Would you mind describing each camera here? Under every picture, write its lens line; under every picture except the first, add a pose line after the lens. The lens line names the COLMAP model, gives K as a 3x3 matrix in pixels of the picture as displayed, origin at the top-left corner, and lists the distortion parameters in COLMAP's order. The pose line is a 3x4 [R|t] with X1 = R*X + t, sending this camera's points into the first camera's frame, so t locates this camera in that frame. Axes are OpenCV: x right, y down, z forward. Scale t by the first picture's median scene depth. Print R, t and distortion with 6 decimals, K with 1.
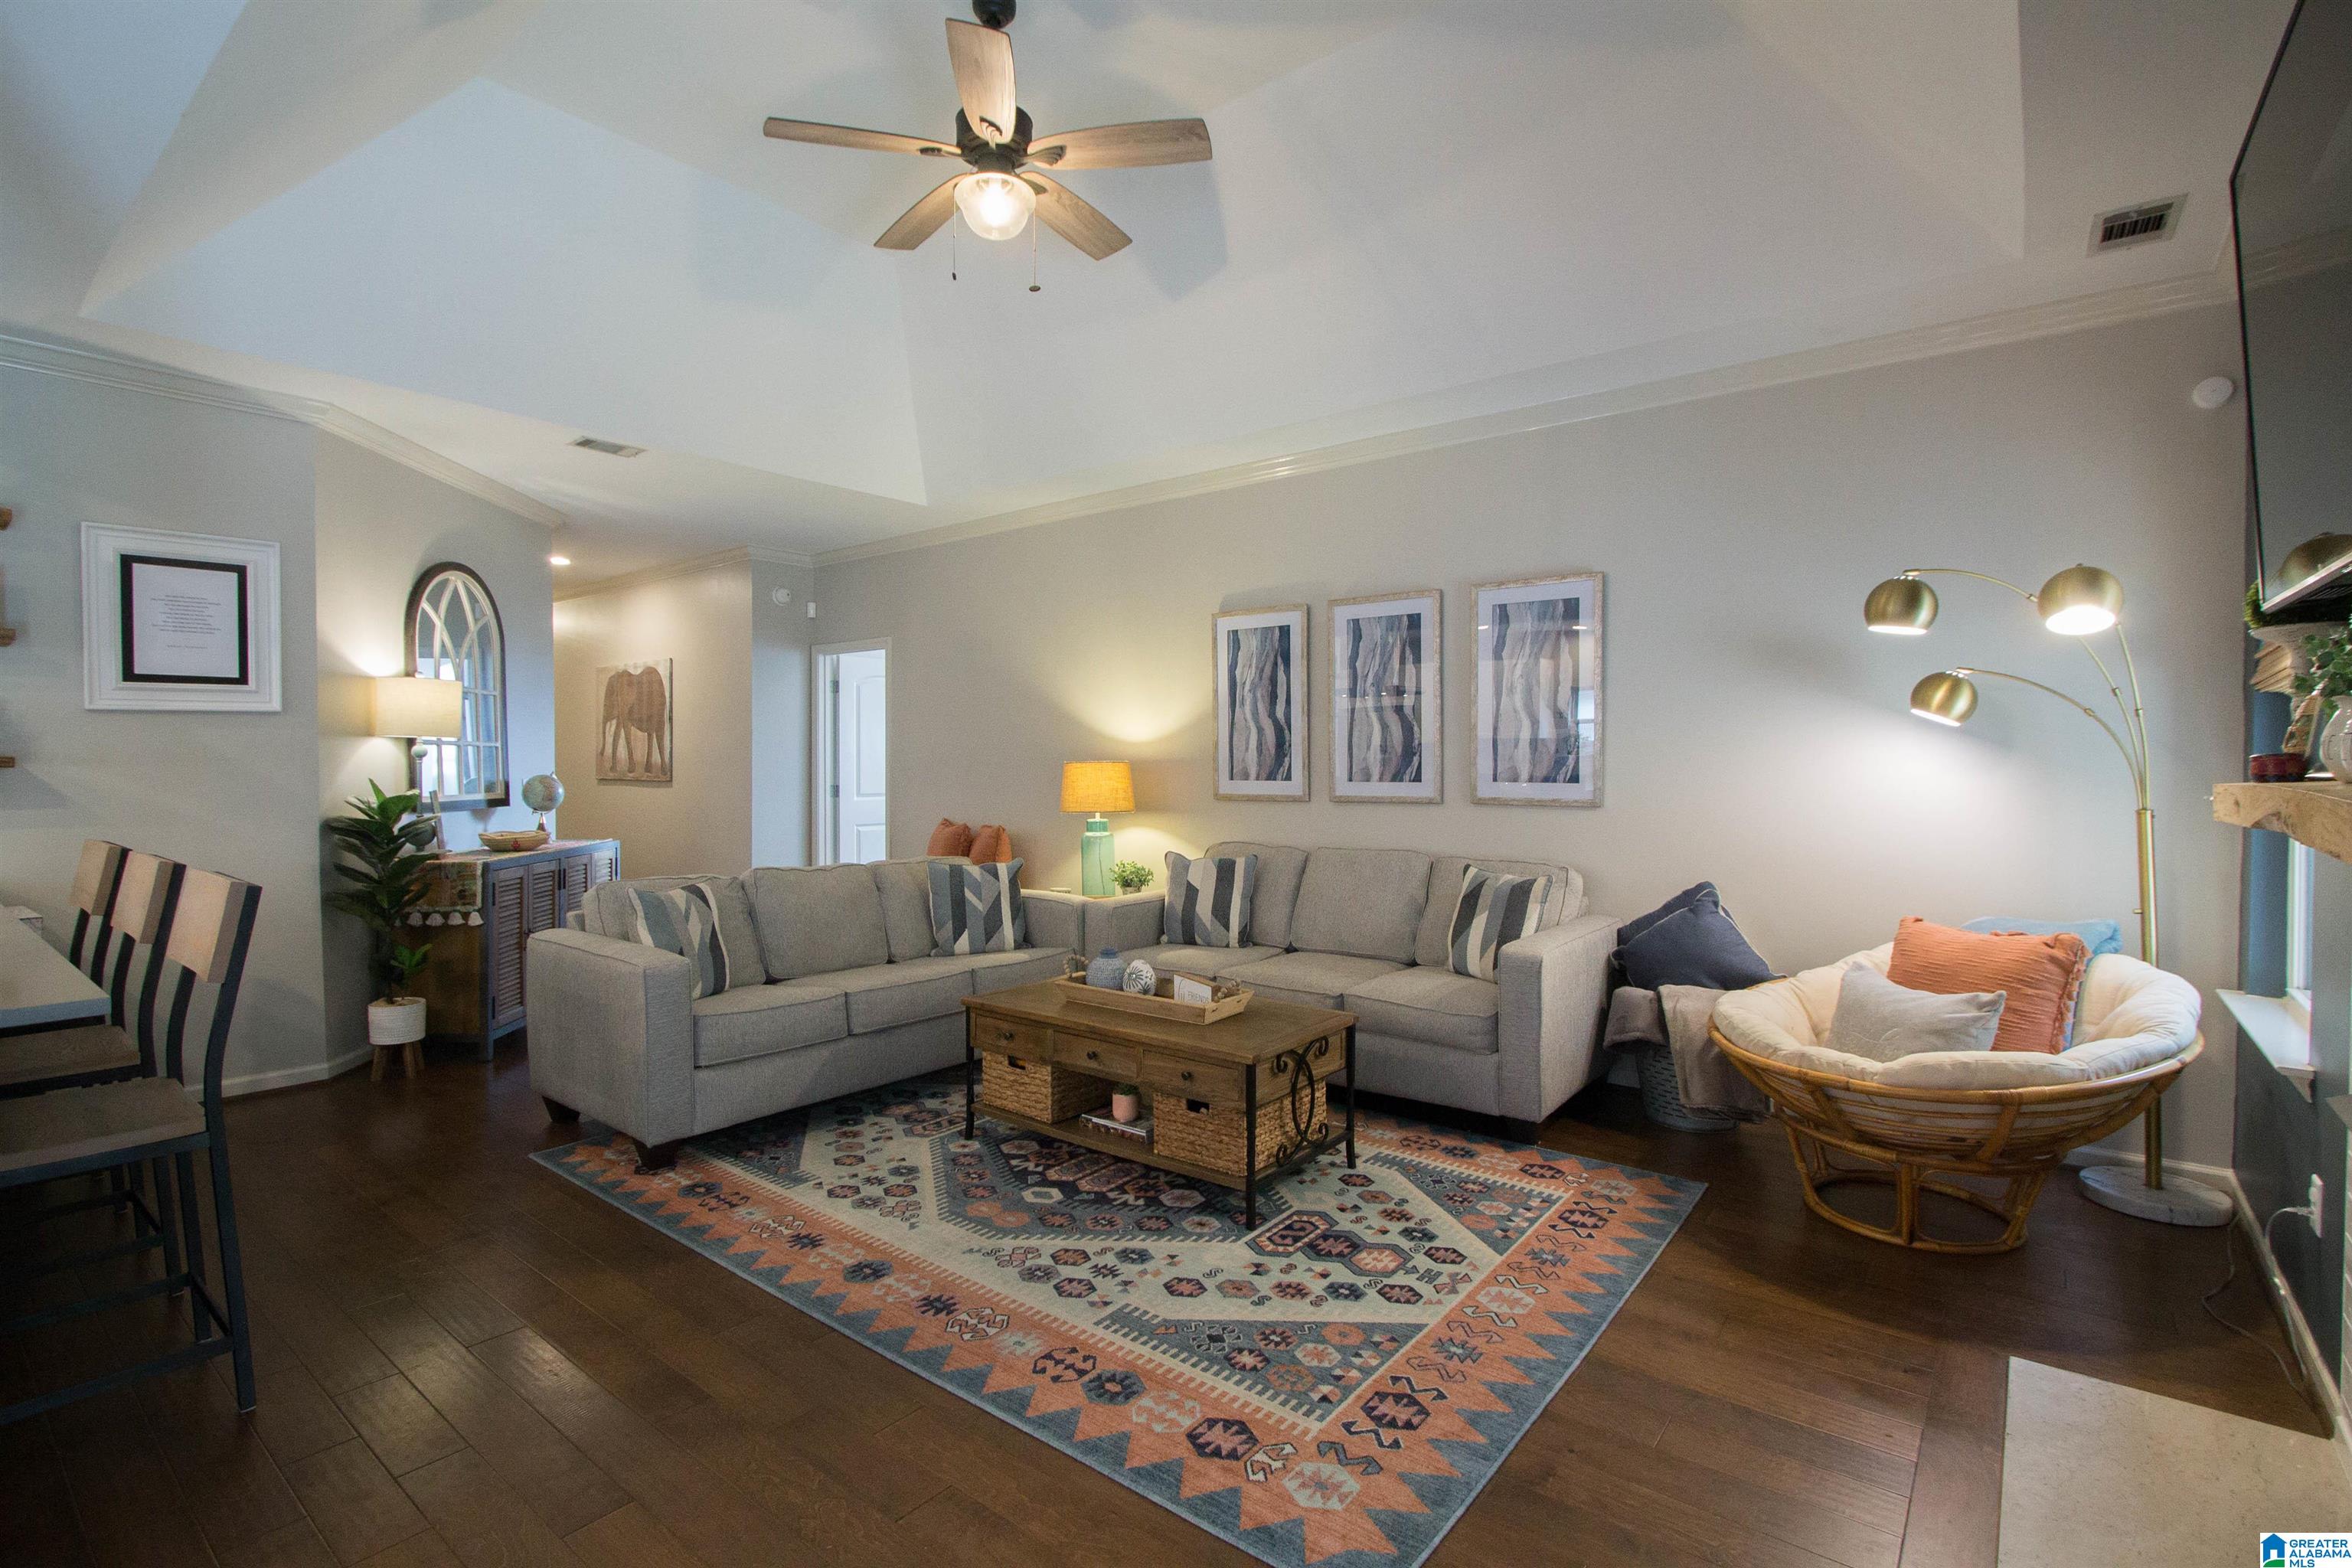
lens RADIAL K [[1095.4, 0, 1207.5], [0, 1095.4, 790.3], [0, 0, 1]] dist [-0.017971, -0.000032]
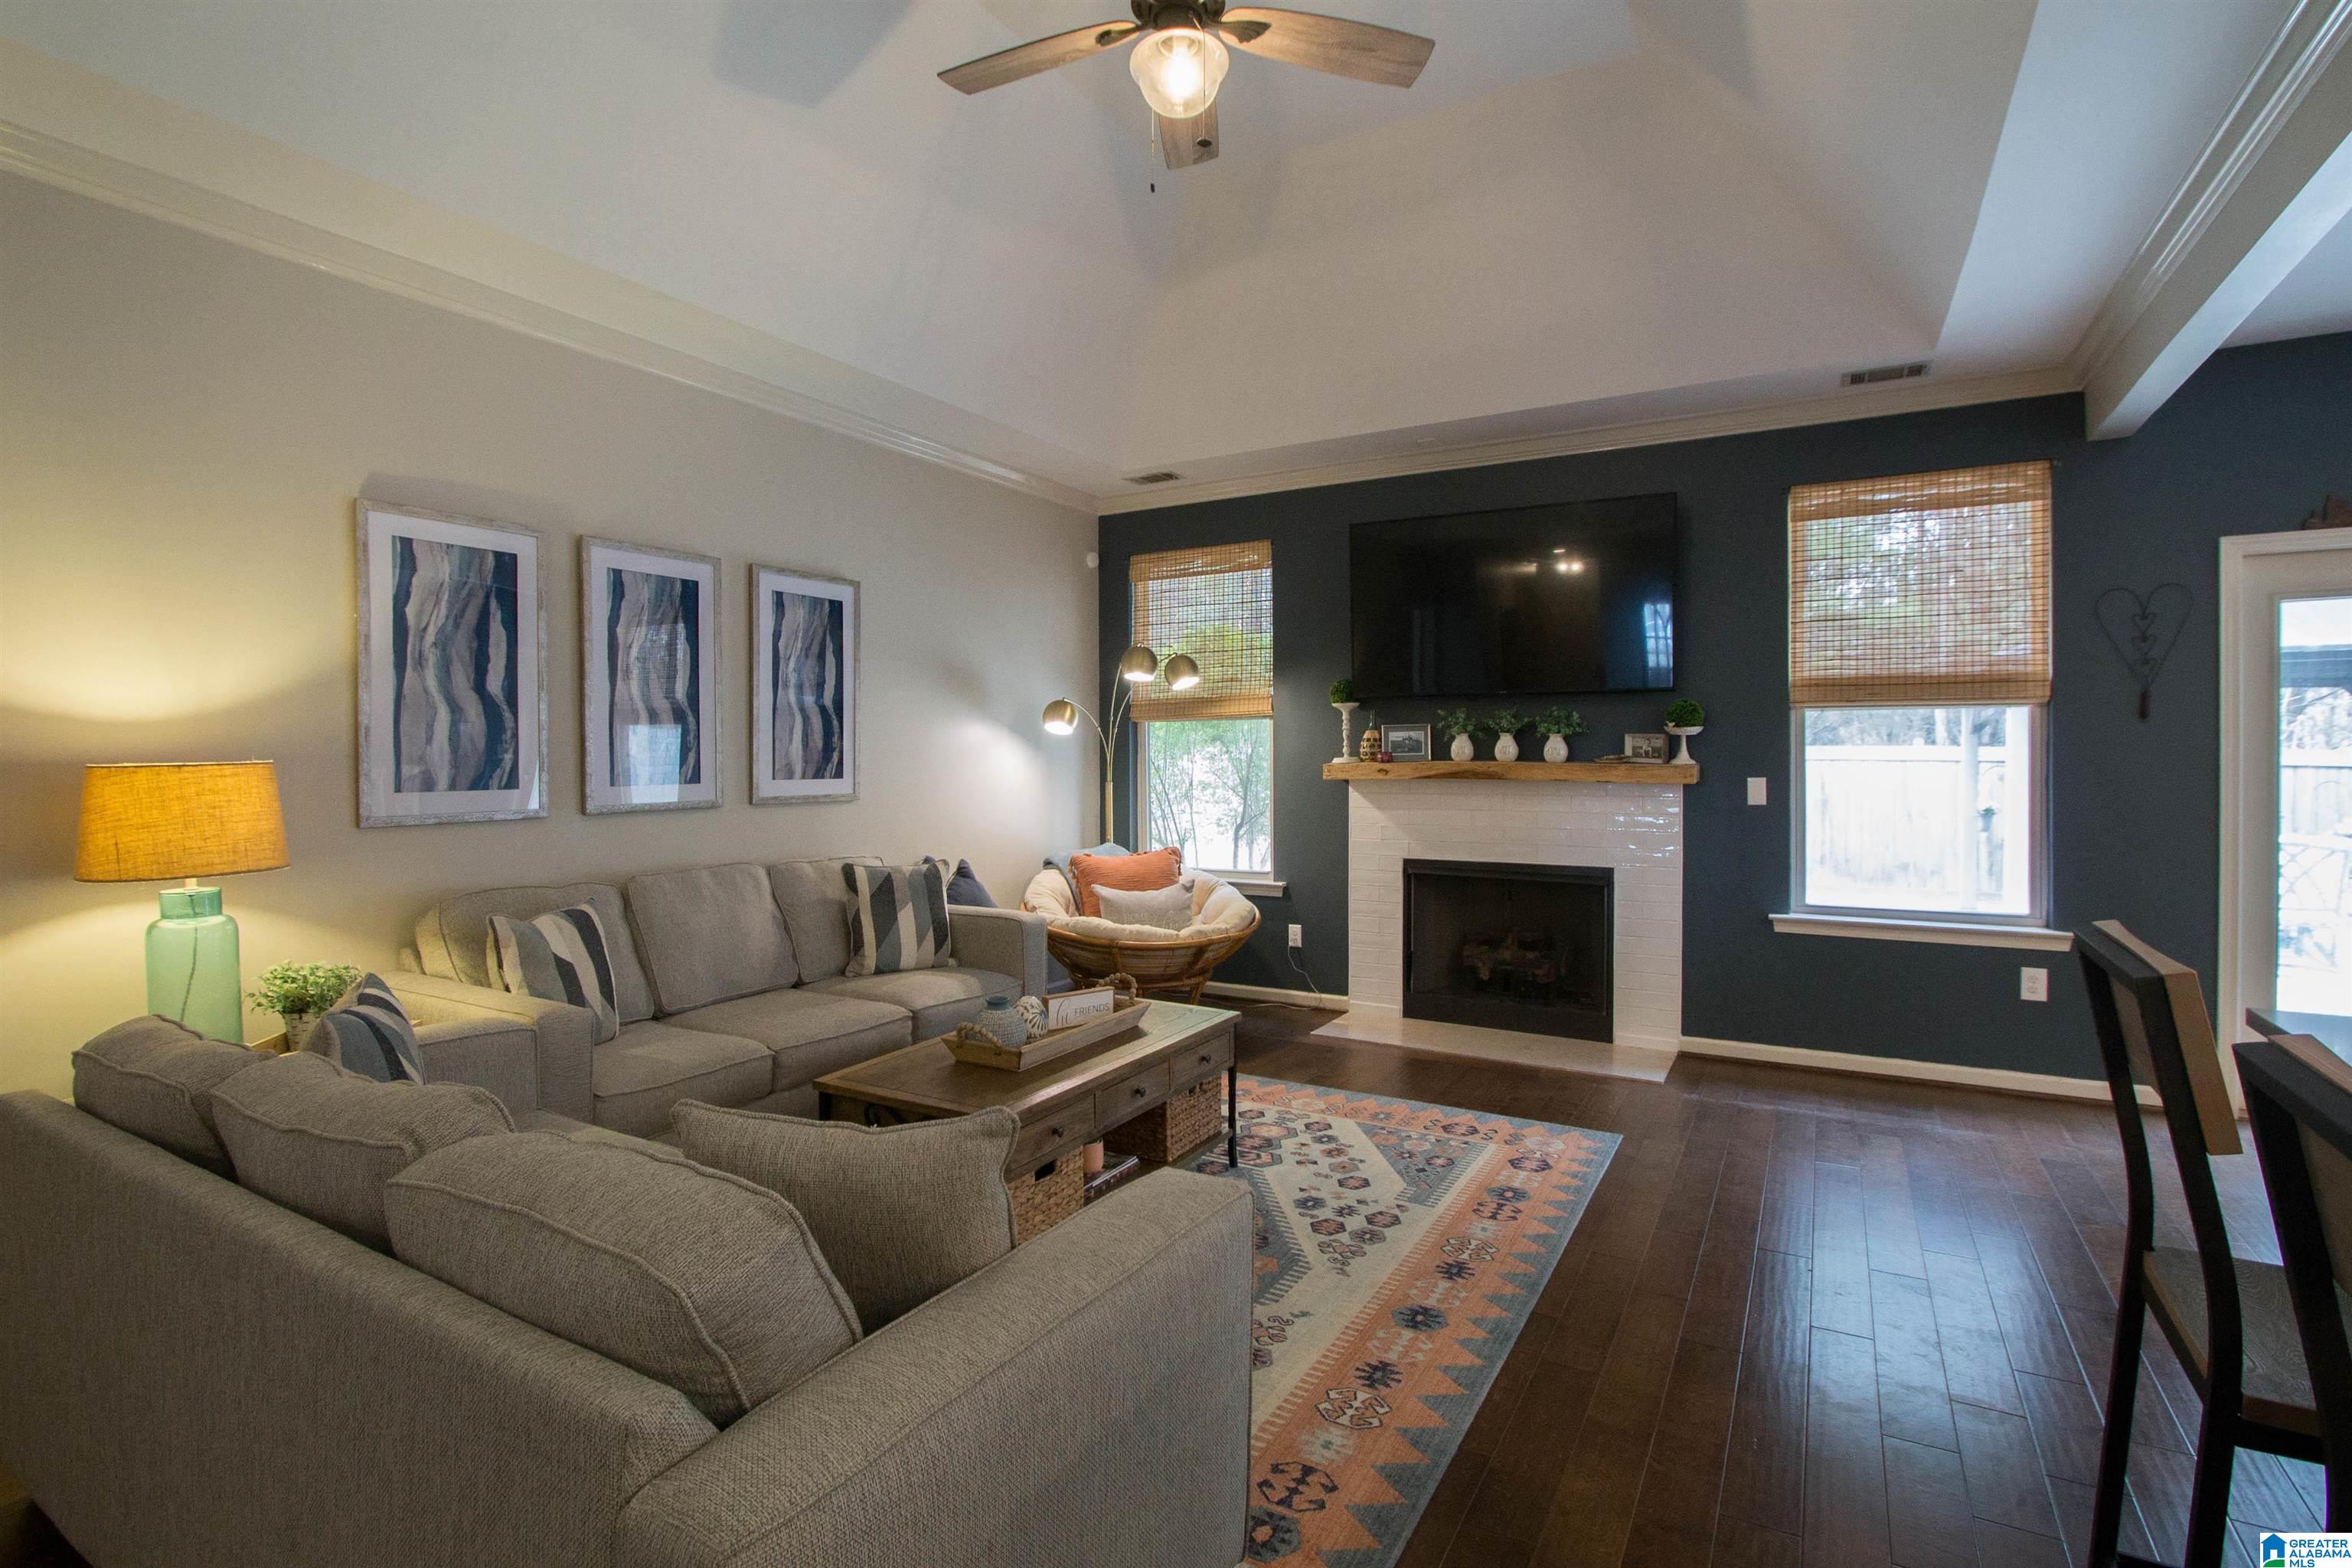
lens RADIAL K [[1110.0, 0, 1168.1], [0, 1110.0, 763.2], [0, 0, 1]] dist [-0.008325, 0.000052]
pose [[-0.115956, -0.005651, 0.993238, -1.142893], [0.034729, 0.999349, 0.009741, -0.031663], [-0.992647, 0.035624, -0.115685, 1.240917]]
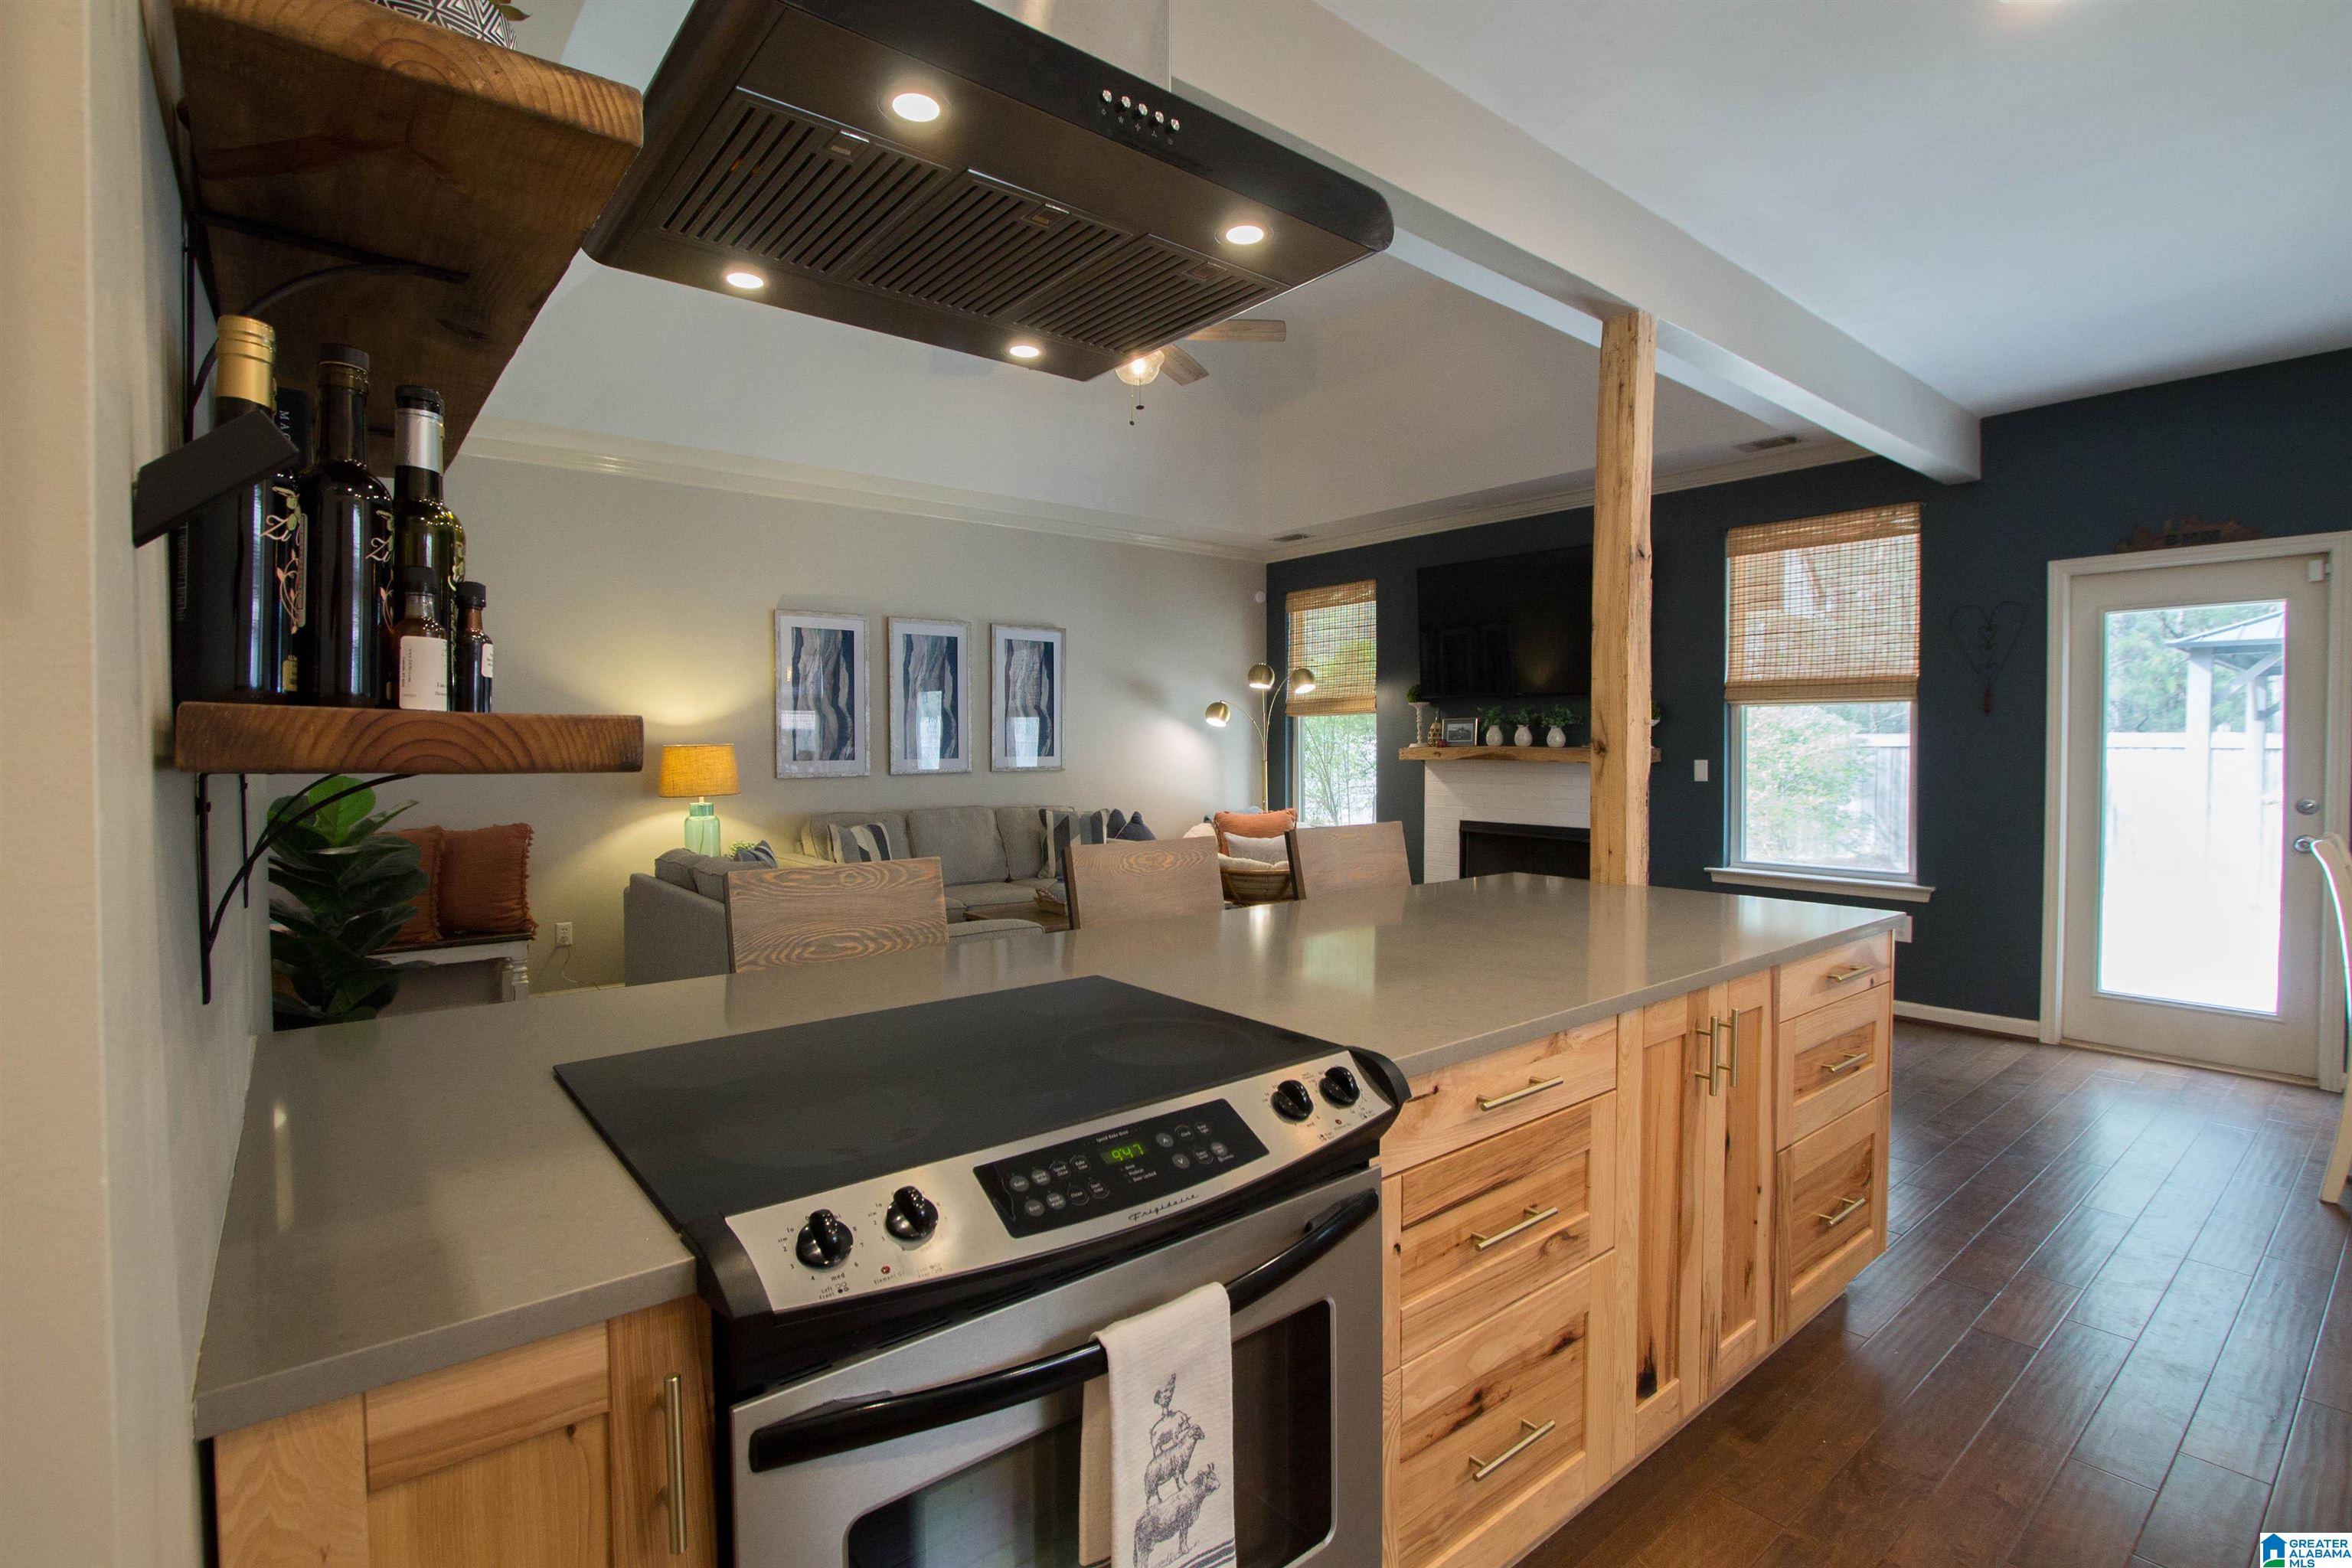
lens RADIAL K [[1083.0, 0, 1177.5], [0, 1083.0, 750.0], [0, 0, 1]] dist [-0.000904, 0.000032]
pose [[0.229740, -0.006279, 0.973232, -1.804361], [0.032490, 0.999471, -0.001221, -0.012232], [-0.972710, 0.031900, 0.229823, 0.688179]]
